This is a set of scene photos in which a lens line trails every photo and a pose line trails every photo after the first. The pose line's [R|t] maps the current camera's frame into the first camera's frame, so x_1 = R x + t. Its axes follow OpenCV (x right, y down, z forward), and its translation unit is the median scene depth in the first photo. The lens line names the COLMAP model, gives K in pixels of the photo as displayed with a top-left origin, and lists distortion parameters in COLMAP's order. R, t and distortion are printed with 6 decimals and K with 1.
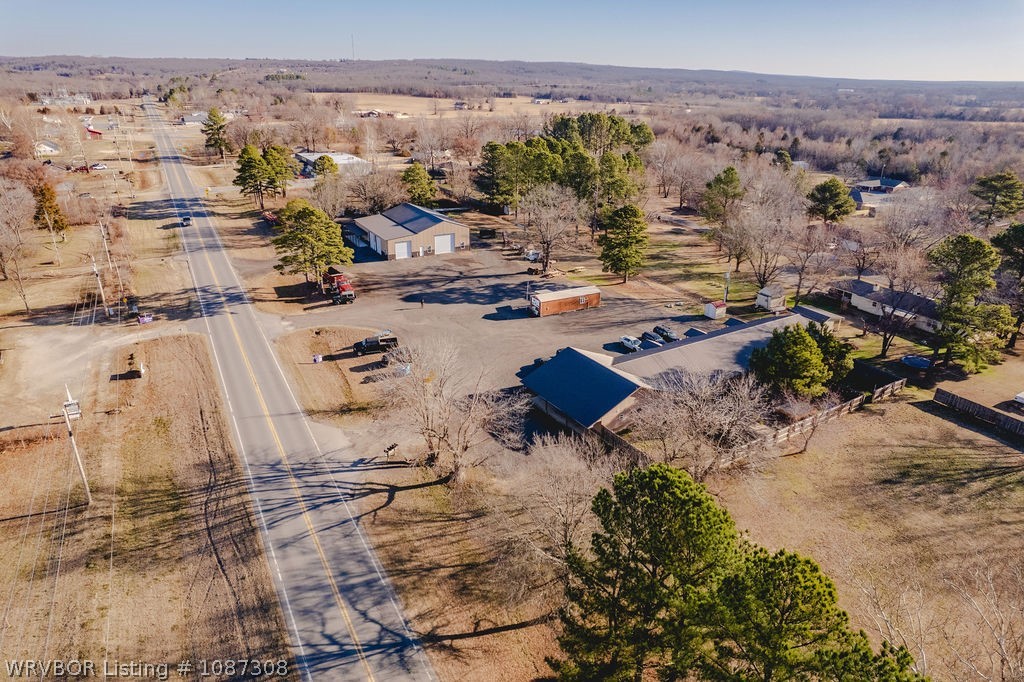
lens RADIAL K [[654.0, 0, 507.6], [0, 654.0, 339.3], [0, 0, 1]] dist [-0.053863, 0.044459]
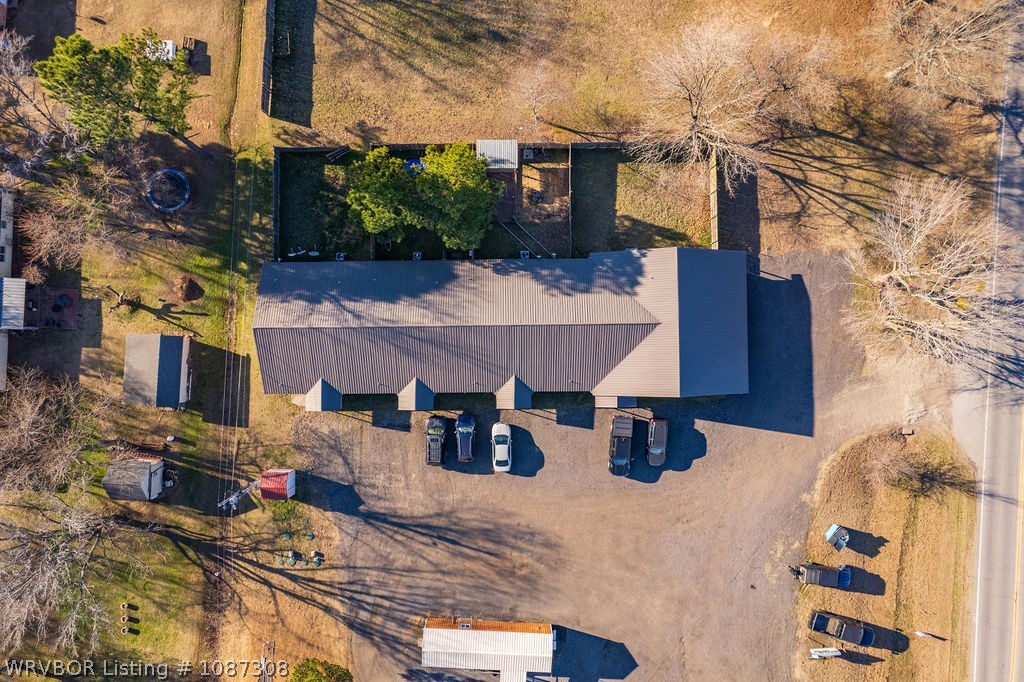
lens RADIAL K [[654.0, 0, 511.9], [0, 654.0, 344.6], [0, 0, 1]] dist [-0.053863, 0.044459]
pose [[-0.854671, -0.518946, -0.015241, 0.208183], [0.186473, -0.334241, 0.923856, -0.474483], [-0.484526, 0.786751, 0.382436, 0.567741]]
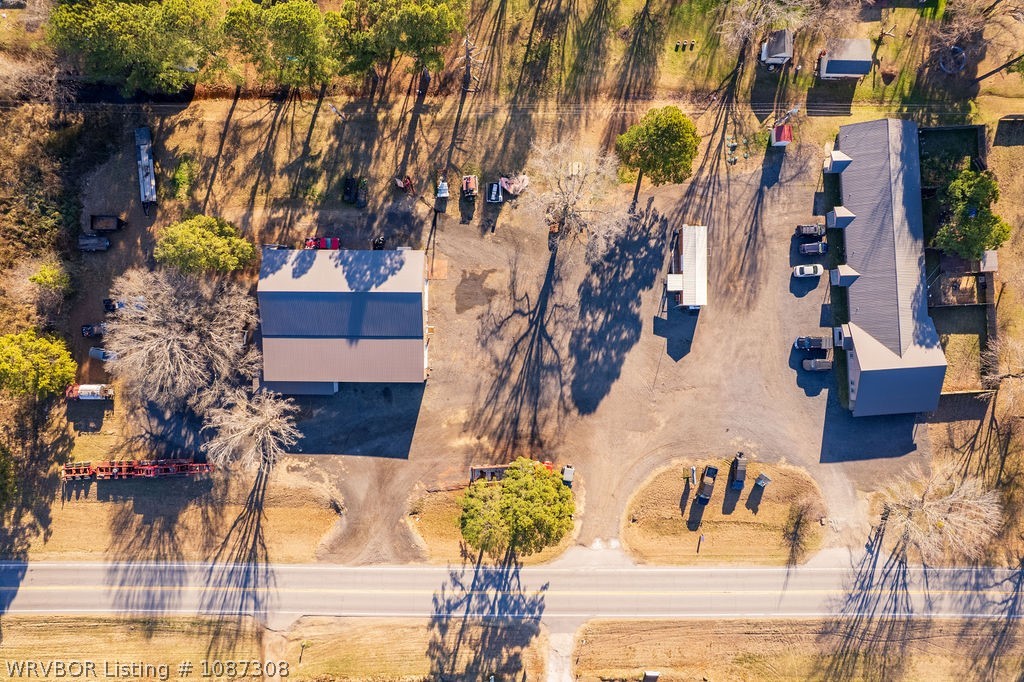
lens RADIAL K [[654.0, 0, 505.2], [0, 654.0, 342.8], [0, 0, 1]] dist [-0.053863, 0.044459]
pose [[0.478668, -0.877867, -0.015043, -0.115514], [0.337265, 0.168026, 0.926293, -0.957028], [-0.810635, -0.448461, 0.376503, 0.810430]]
